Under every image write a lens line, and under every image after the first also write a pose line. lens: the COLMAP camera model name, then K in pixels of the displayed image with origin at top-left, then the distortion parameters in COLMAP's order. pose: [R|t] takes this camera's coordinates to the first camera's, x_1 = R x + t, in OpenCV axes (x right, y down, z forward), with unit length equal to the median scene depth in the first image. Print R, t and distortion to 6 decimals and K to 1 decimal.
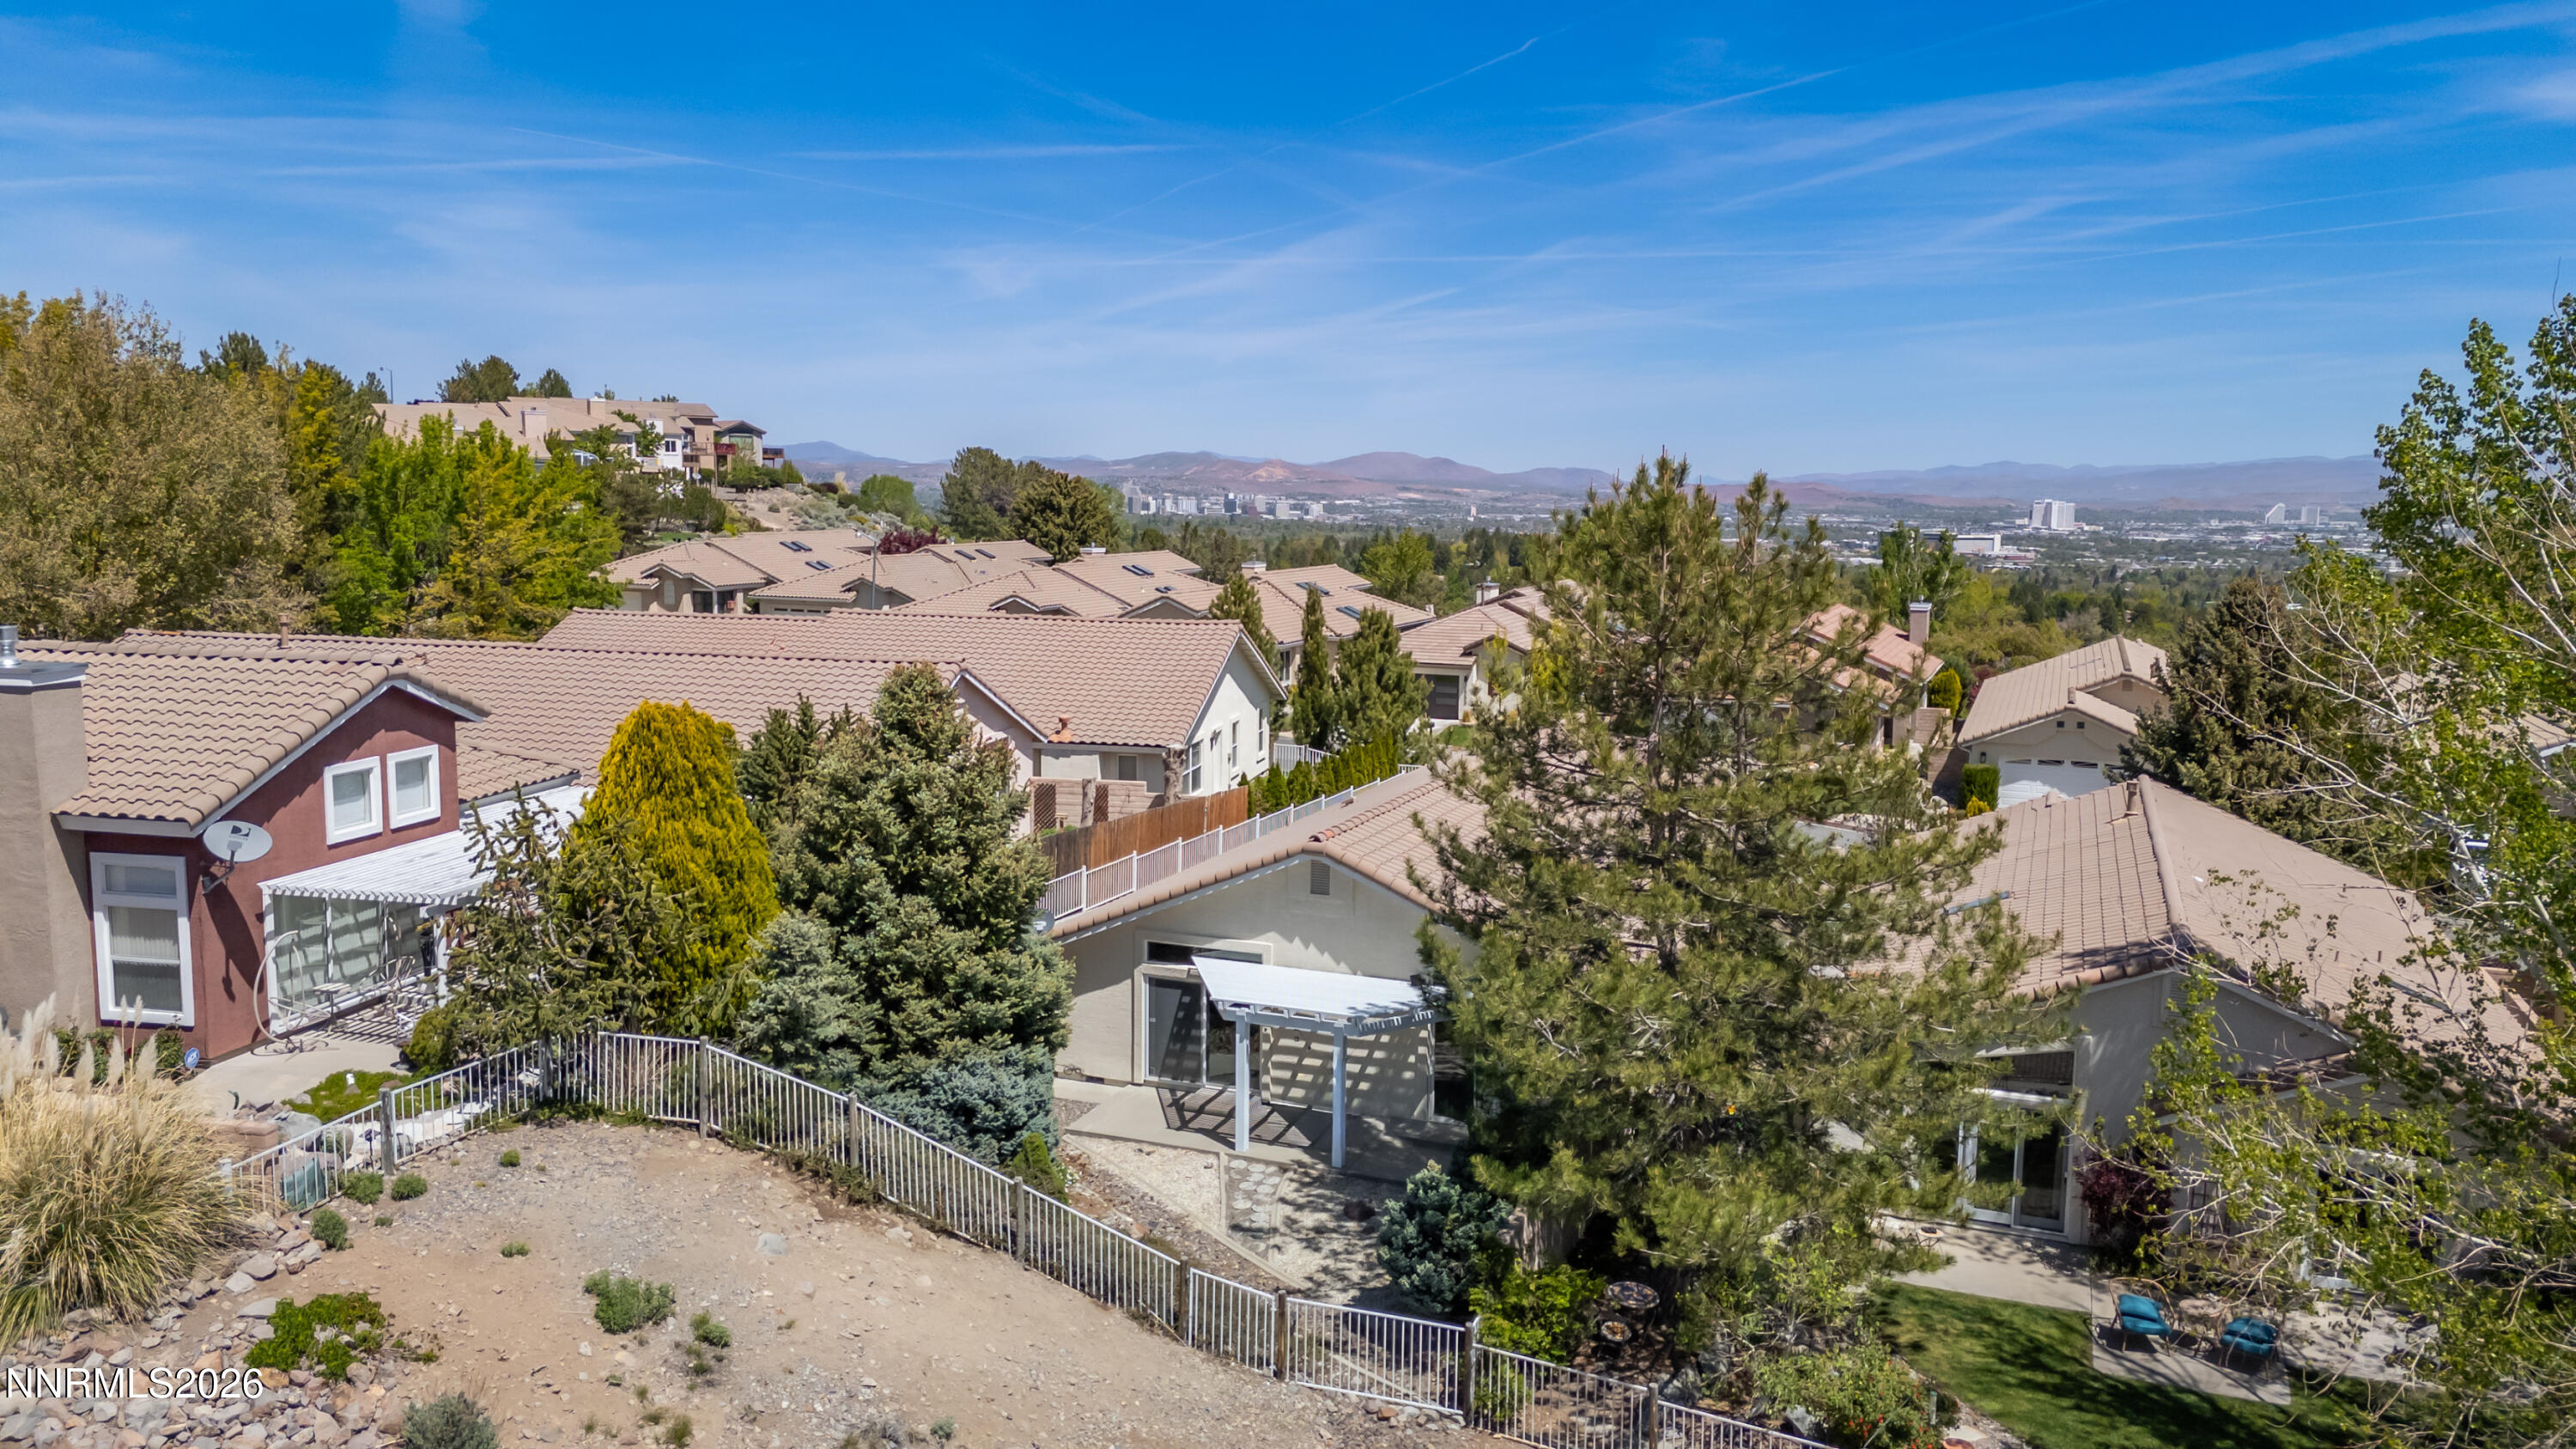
lens RADIAL K [[1892.9, 0, 1283.3], [0, 1892.9, 747.8], [0, 0, 1]] dist [0.079075, -0.065007]
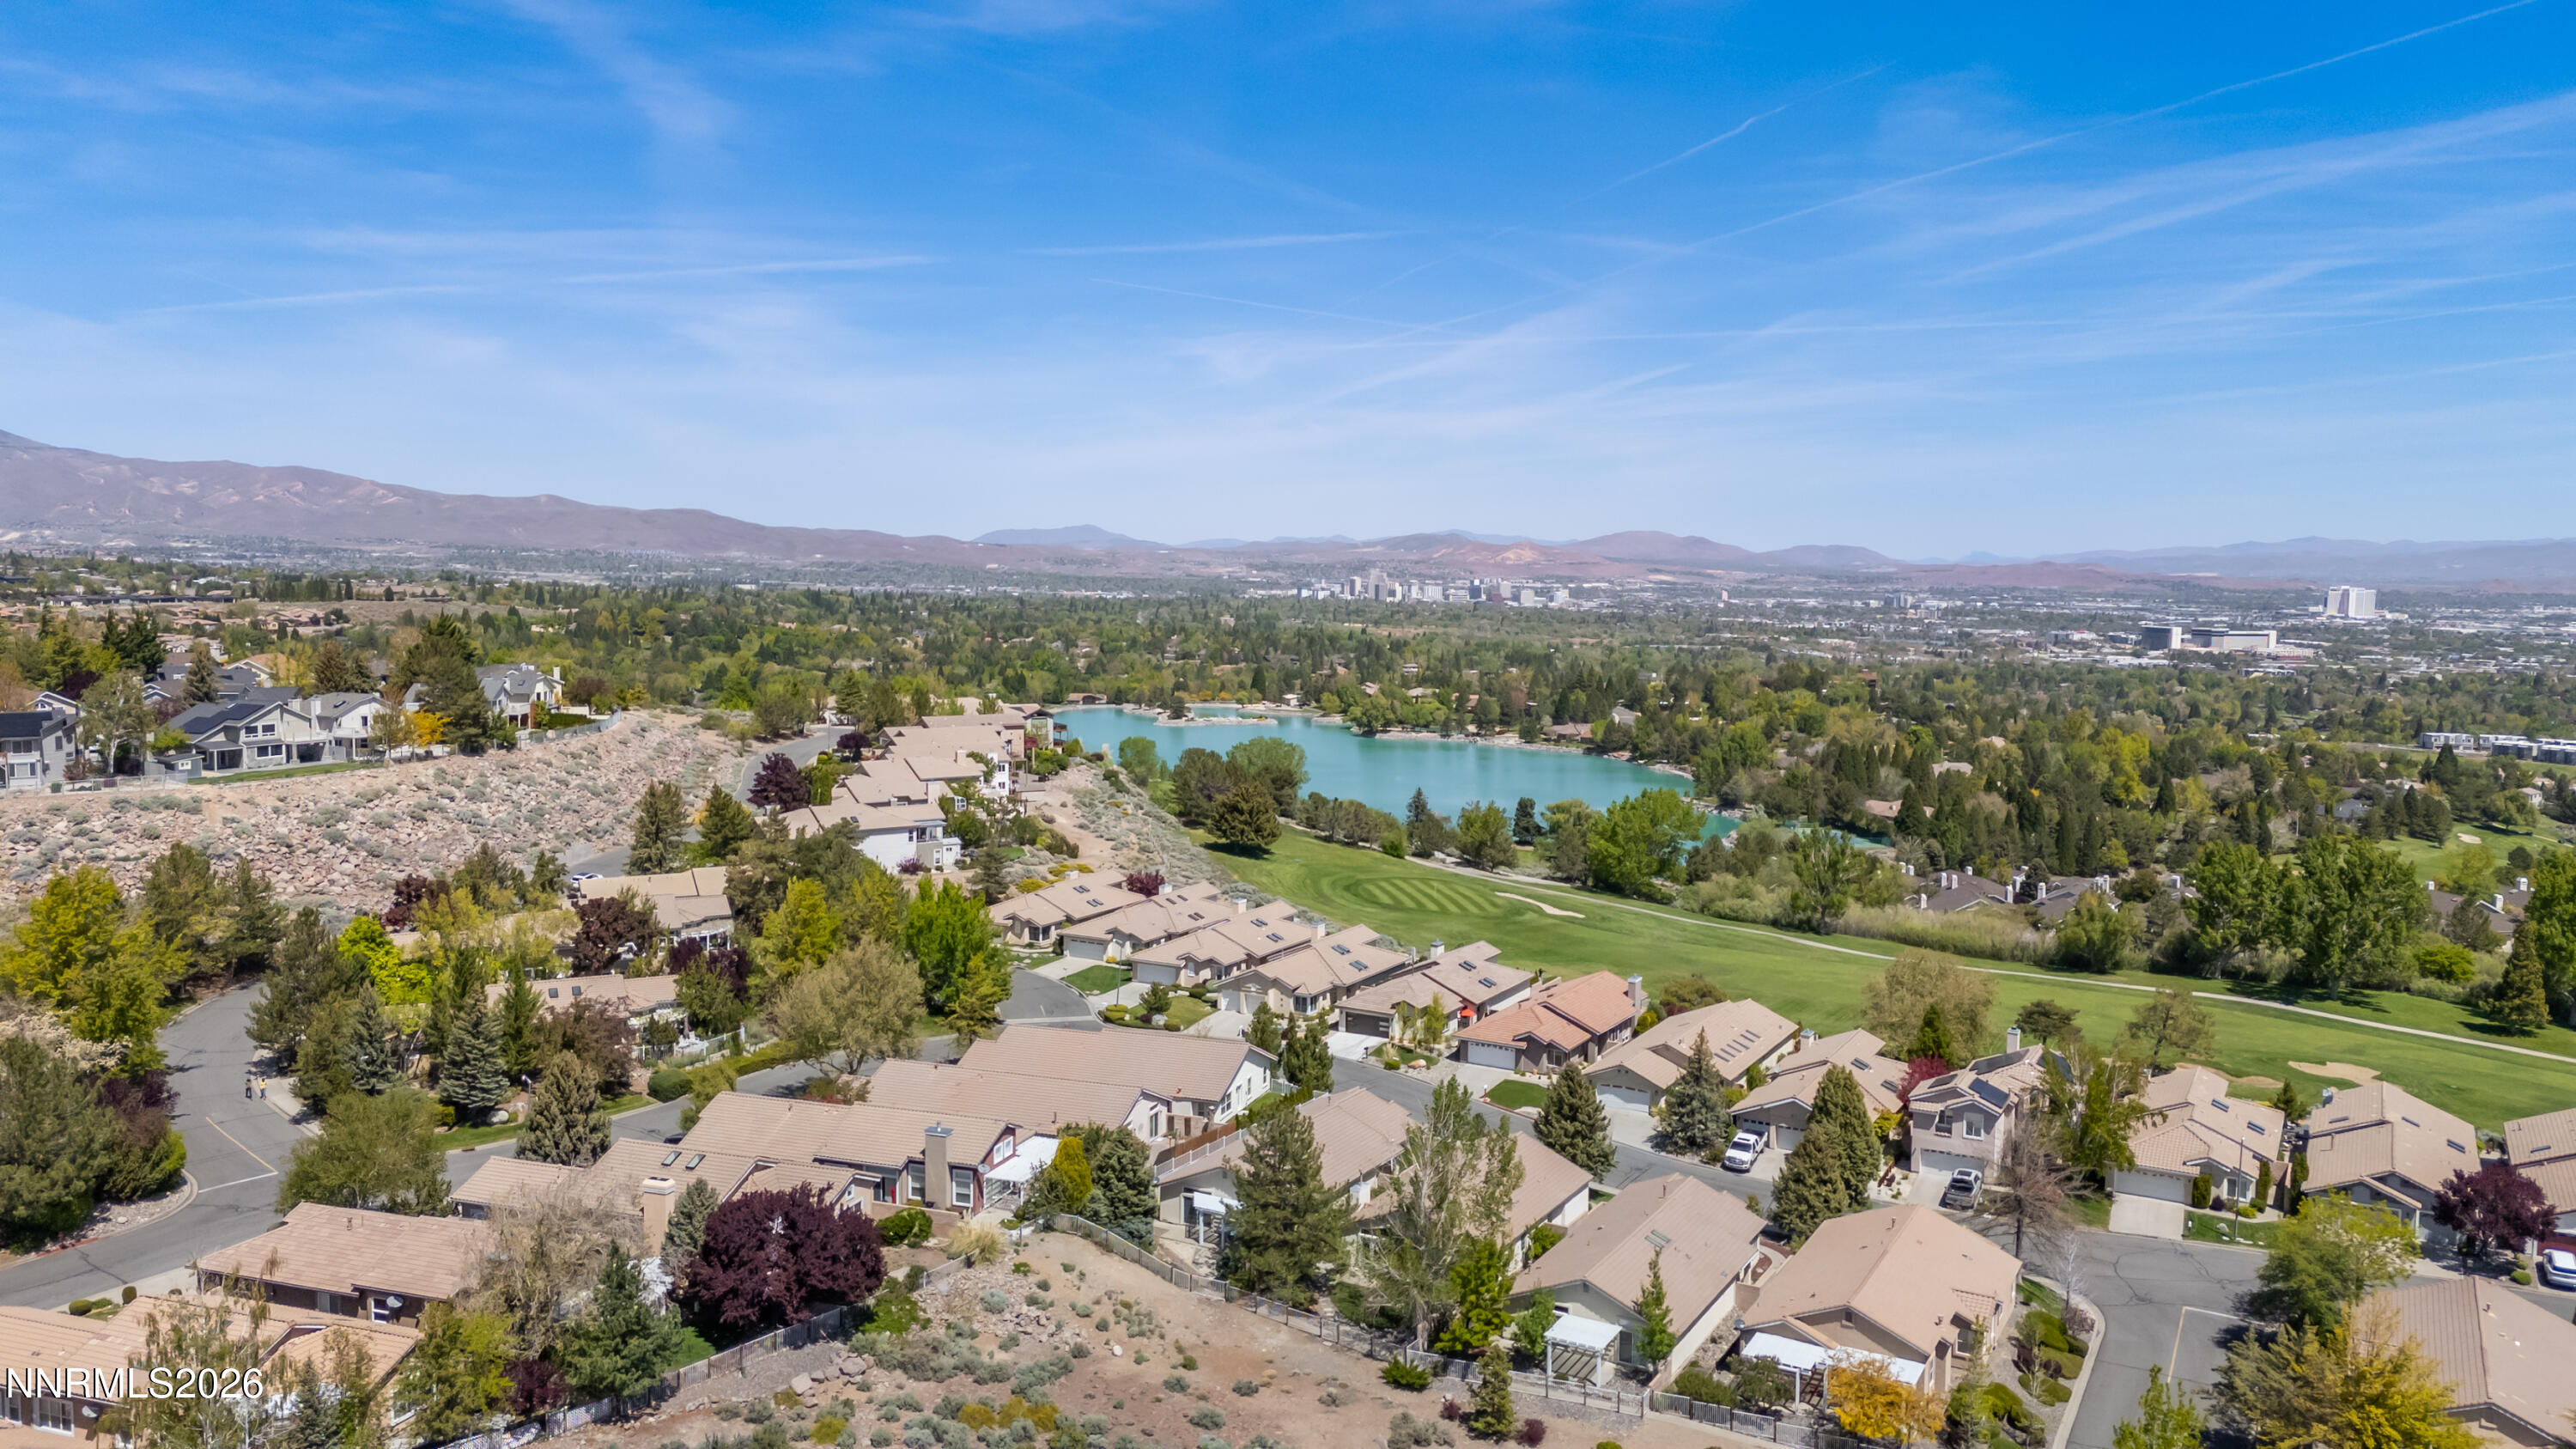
lens RADIAL K [[1892.9, 0, 1280.5], [0, 1892.9, 737.0], [0, 0, 1]] dist [0.079075, -0.065007]
pose [[0.991142, 0.011075, -0.132345, 0.457041], [-0.017103, 0.998863, -0.044502, -0.468341], [0.131702, 0.046371, 0.990204, -2.069255]]
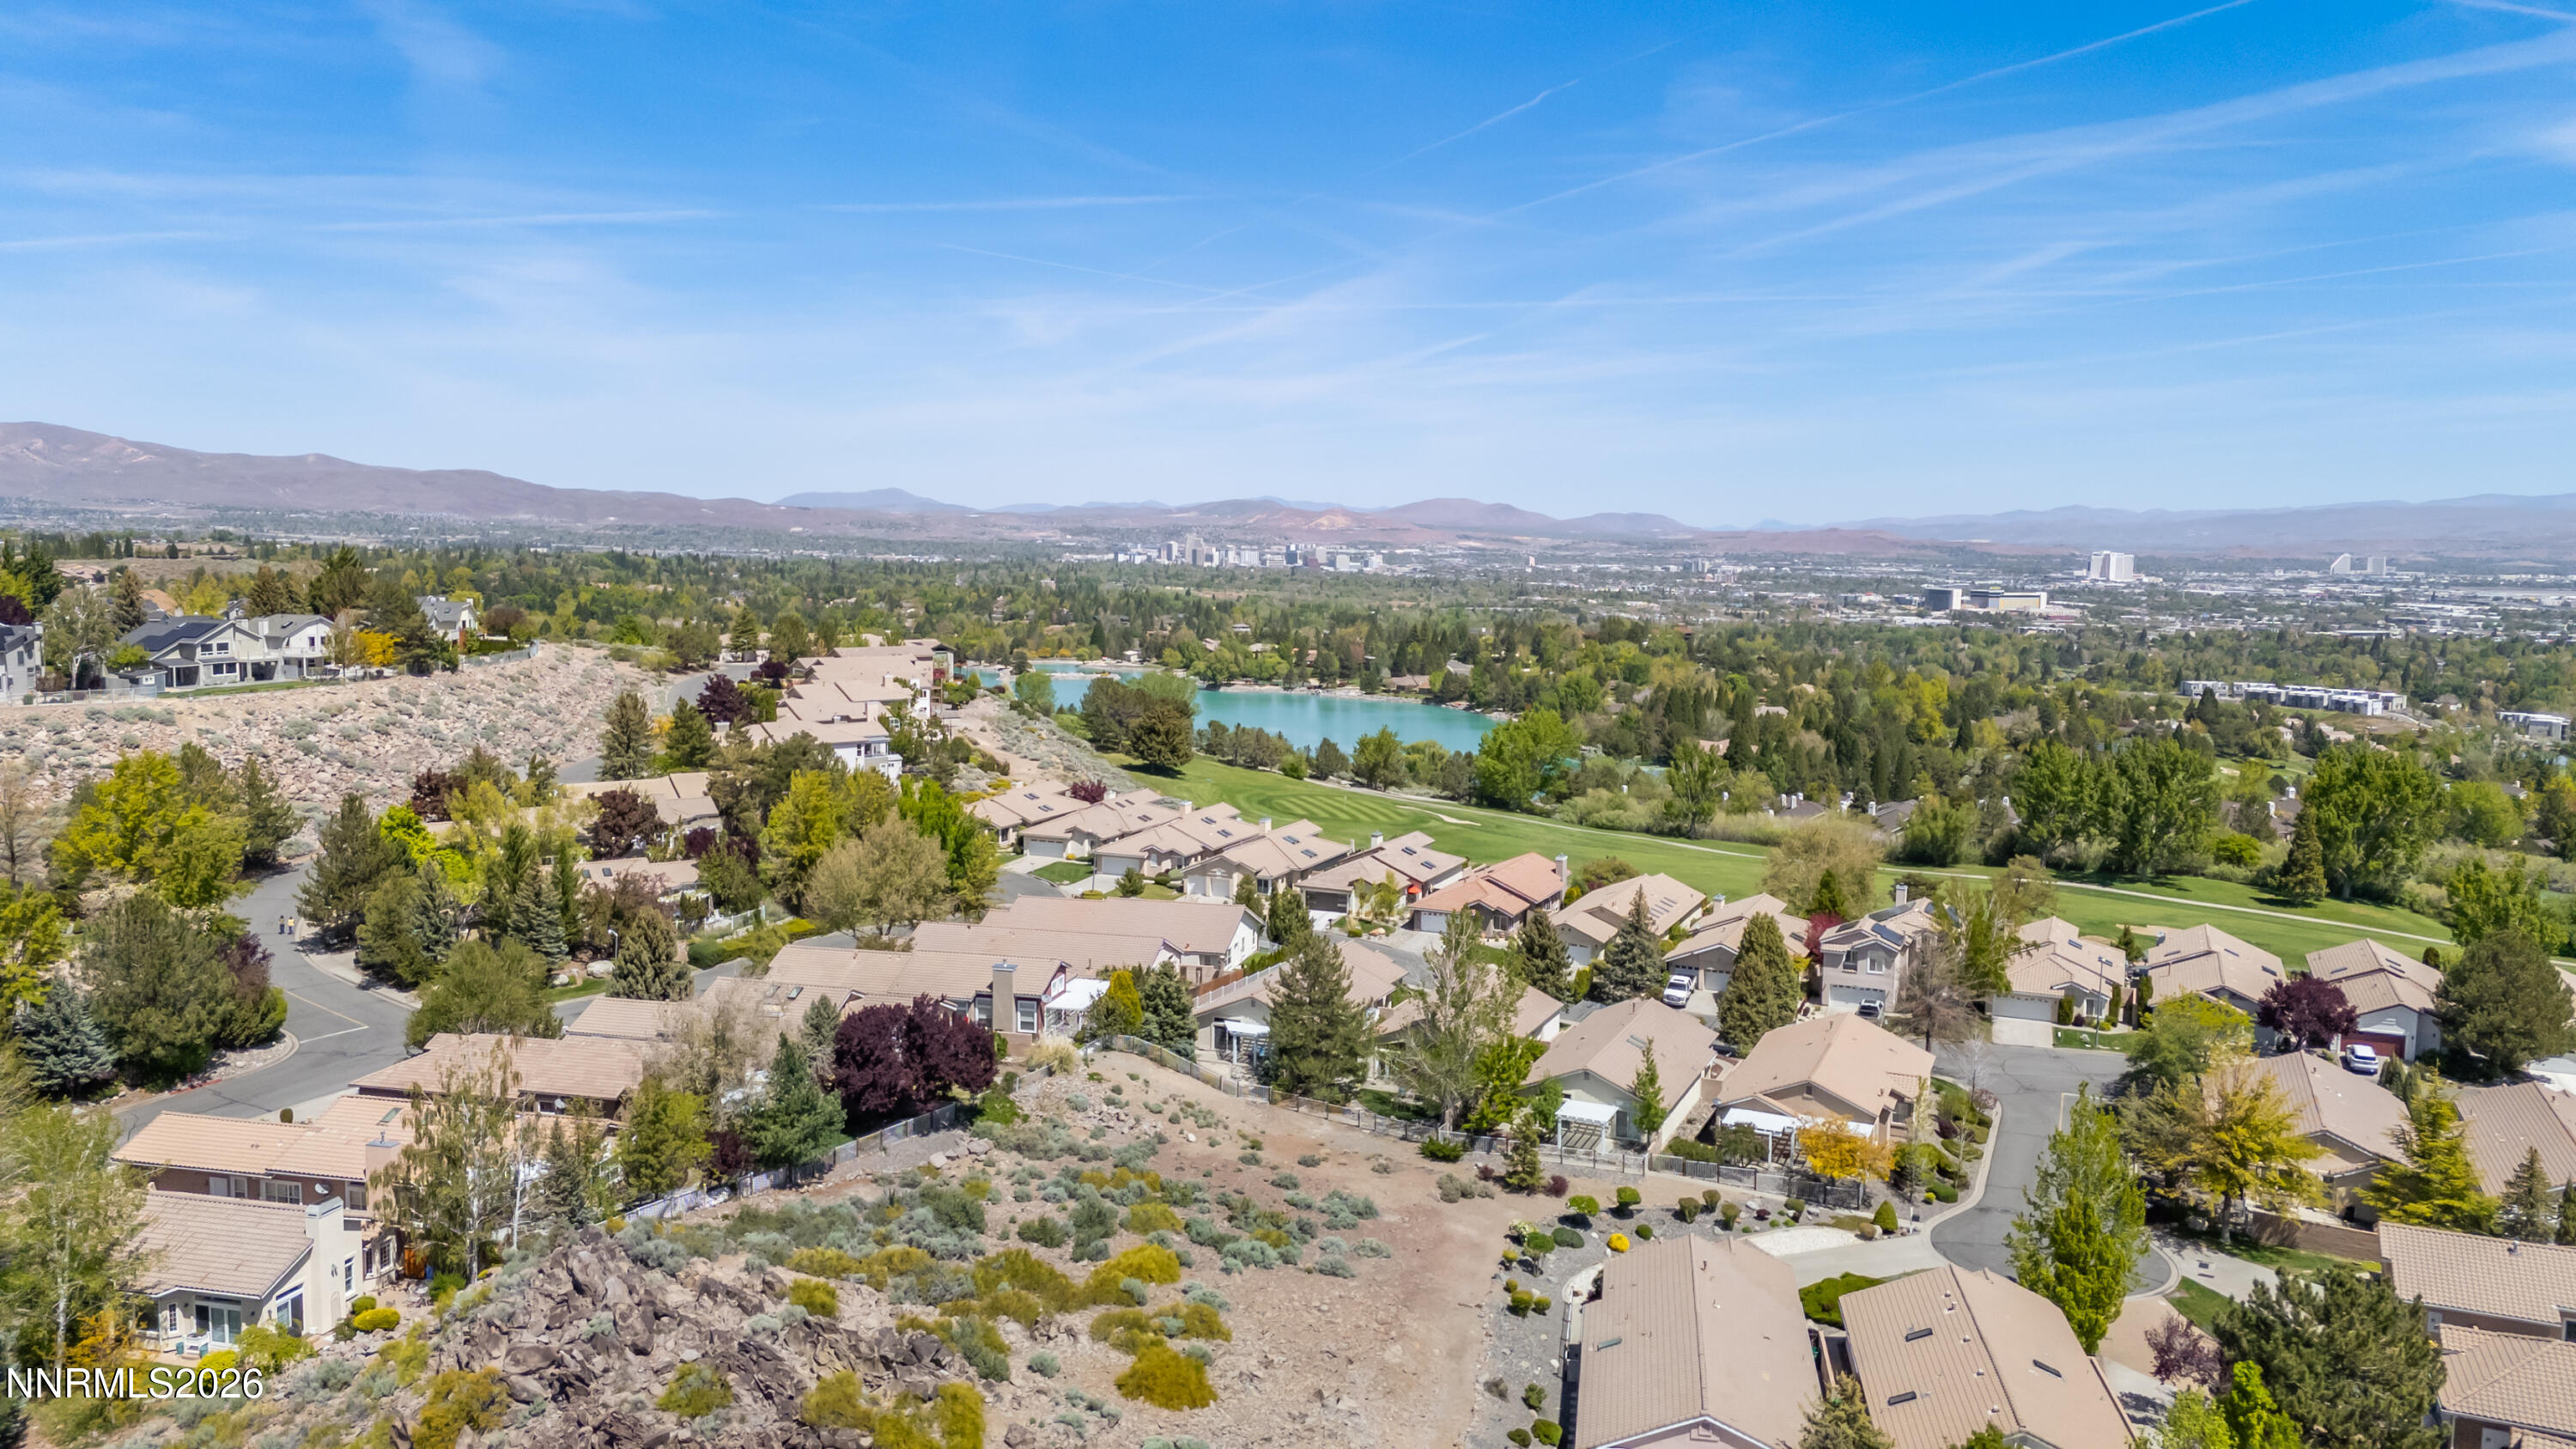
lens RADIAL K [[1892.9, 0, 1280.7], [0, 1892.9, 735.0], [0, 0, 1]] dist [0.079075, -0.065007]
pose [[0.999417, 0.003729, -0.033948, 0.164771], [-0.004715, 0.999569, -0.028987, -0.304839], [0.033825, 0.029130, 0.999003, -2.441620]]
